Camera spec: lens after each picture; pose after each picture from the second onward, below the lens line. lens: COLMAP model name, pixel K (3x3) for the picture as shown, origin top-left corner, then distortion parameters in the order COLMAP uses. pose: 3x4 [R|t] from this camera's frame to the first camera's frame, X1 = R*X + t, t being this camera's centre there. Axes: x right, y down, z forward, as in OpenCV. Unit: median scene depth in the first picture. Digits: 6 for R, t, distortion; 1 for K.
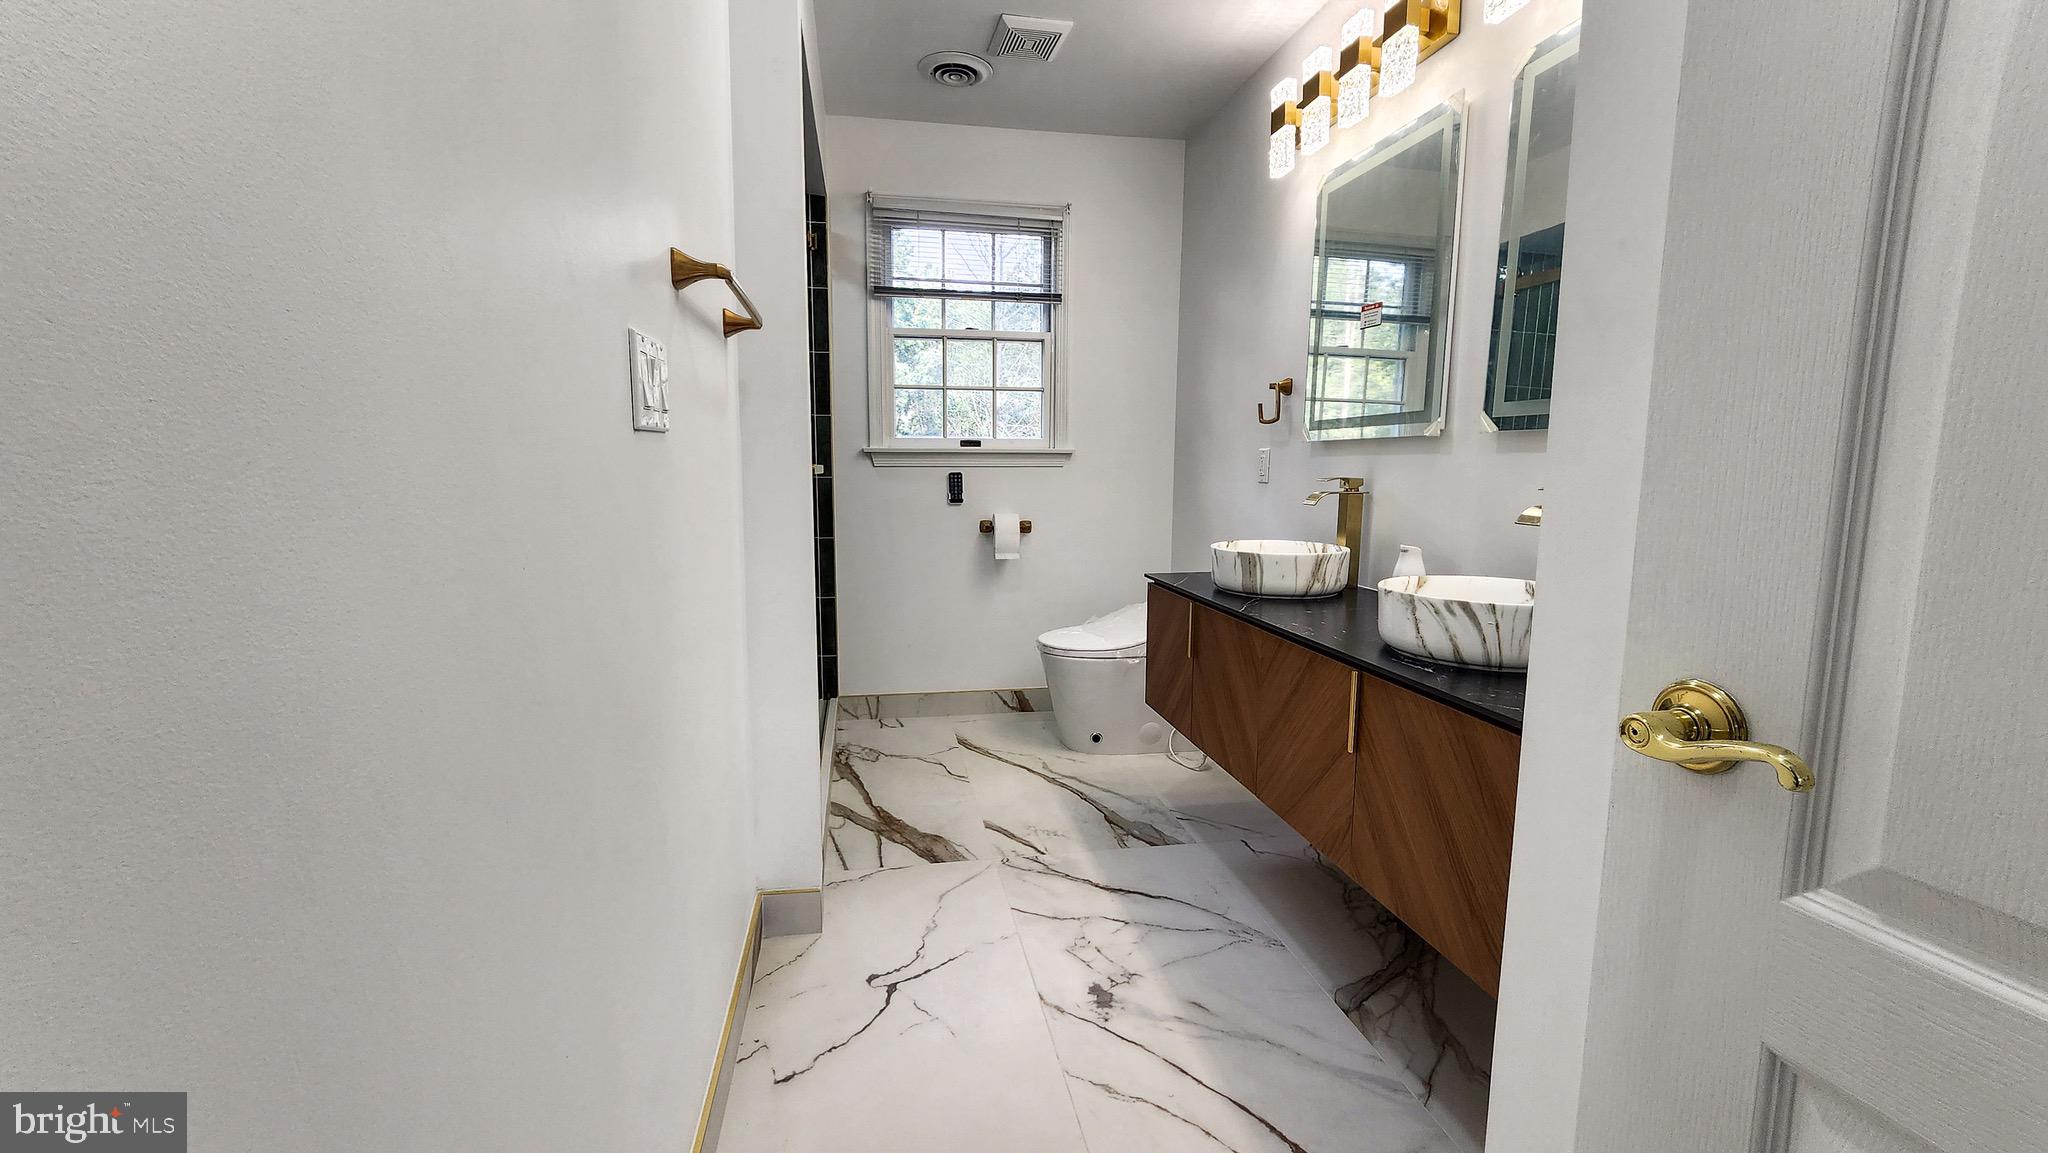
lens RADIAL K [[834.1, 0, 1024.9], [0, 834.1, 573.4], [0, 0, 1]] dist [0.001356, 0.000331]
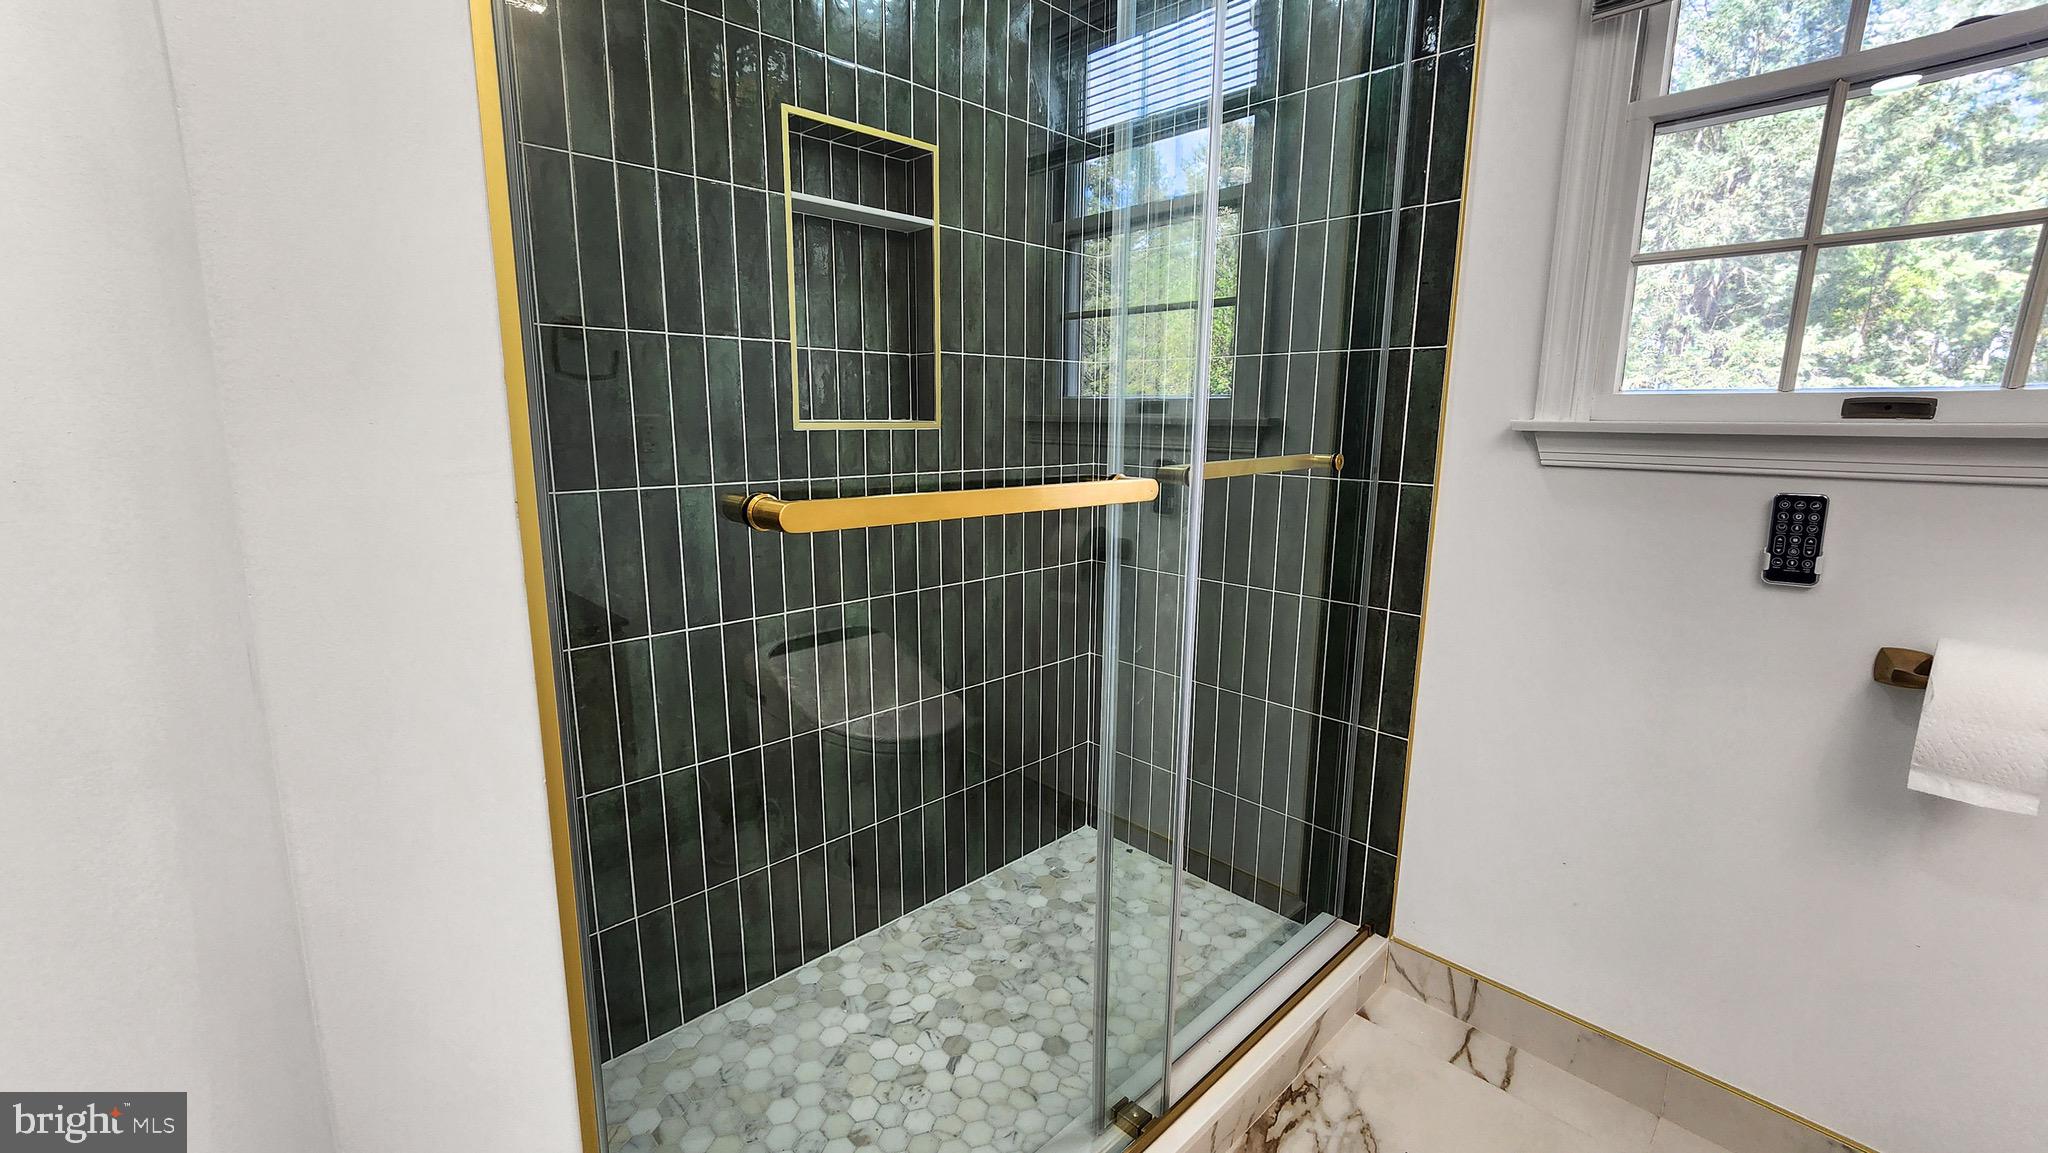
lens RADIAL K [[834.1, 0, 1024.9], [0, 834.1, 580.7], [0, 0, 1]] dist [0.001356, 0.000331]
pose [[0.552001, 0.160170, -0.818316, 0.023550], [-0.118225, 0.986497, 0.113339, -0.088344], [0.825420, 0.034182, 0.563483, 0.556942]]
